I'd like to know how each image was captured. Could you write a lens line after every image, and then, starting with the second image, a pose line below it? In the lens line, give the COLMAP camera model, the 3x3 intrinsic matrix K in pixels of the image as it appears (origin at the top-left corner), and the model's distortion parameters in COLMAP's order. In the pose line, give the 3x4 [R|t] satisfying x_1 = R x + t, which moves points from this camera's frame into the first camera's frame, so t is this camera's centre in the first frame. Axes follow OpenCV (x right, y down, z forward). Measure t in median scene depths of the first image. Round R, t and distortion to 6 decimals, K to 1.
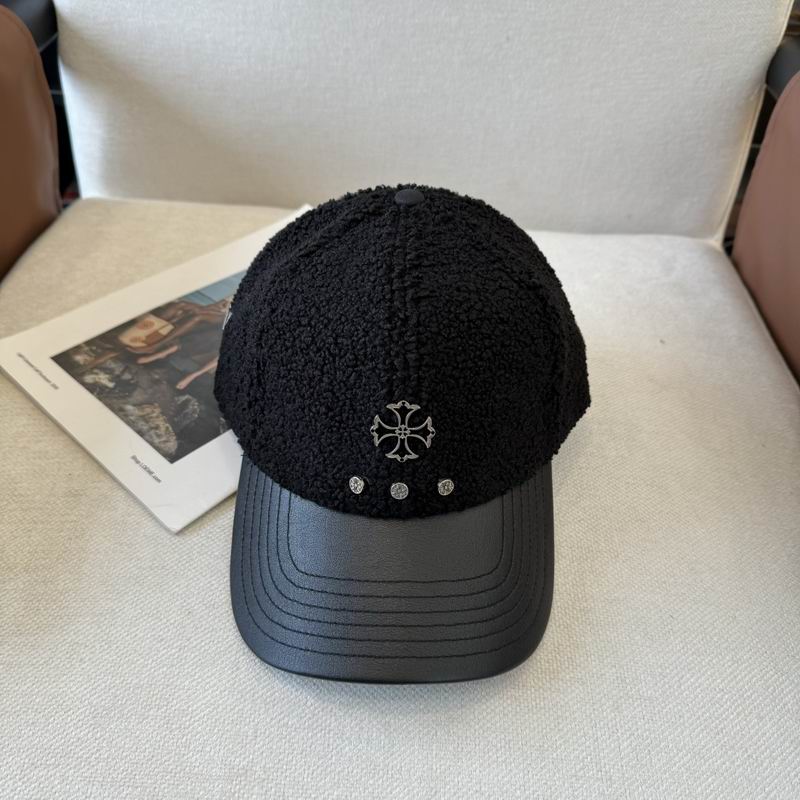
lens RADIAL K [[791.9, 0, 400.6], [0, 791.9, 401.3], [0, 0, 1]] dist [-0.035650, 0.000000]
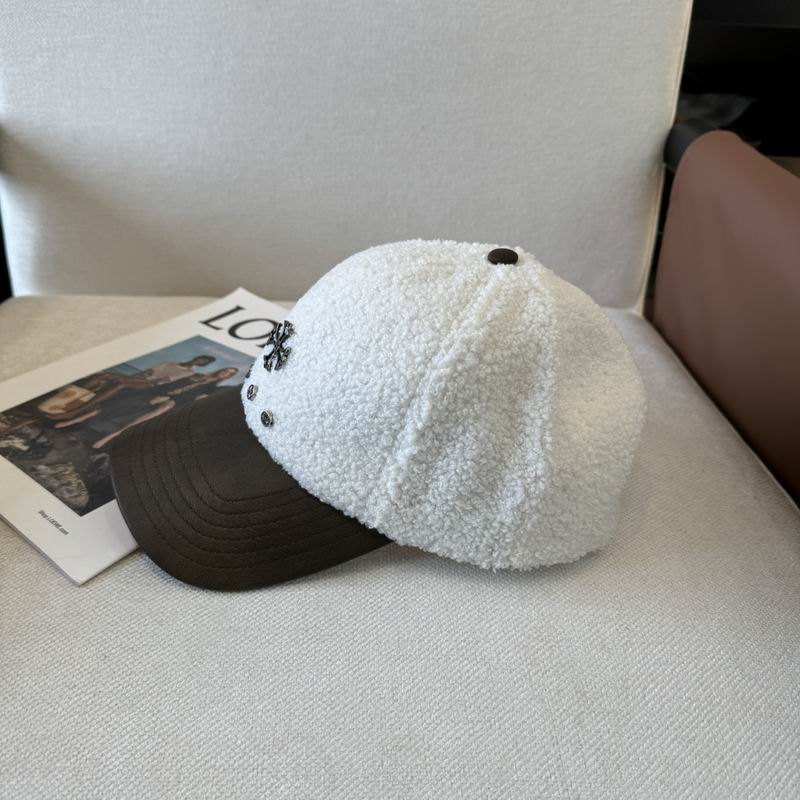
lens RADIAL K [[791.9, 0, 400.7], [0, 791.9, 393.4], [0, 0, 1]] dist [-0.035650, 0.000000]
pose [[0.996483, -0.051197, 0.066336, 0.016046], [0.063561, 0.977683, -0.200241, 0.108737], [-0.054604, 0.203753, 0.977498, 0.022013]]
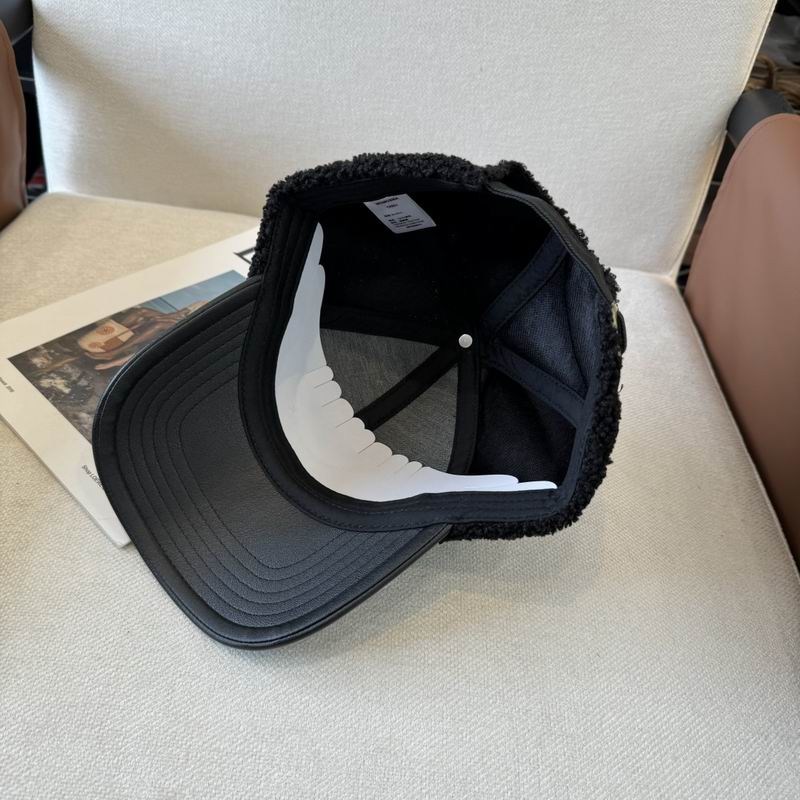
lens RADIAL K [[791.9, 0, 405.5], [0, 791.9, 389.2], [0, 0, 1]] dist [-0.035650, 0.000000]
pose [[0.996923, 0.058791, 0.051852, 0.009884], [-0.058684, 0.998270, -0.003588, -0.037805], [-0.051973, 0.000534, 0.998648, -0.017383]]
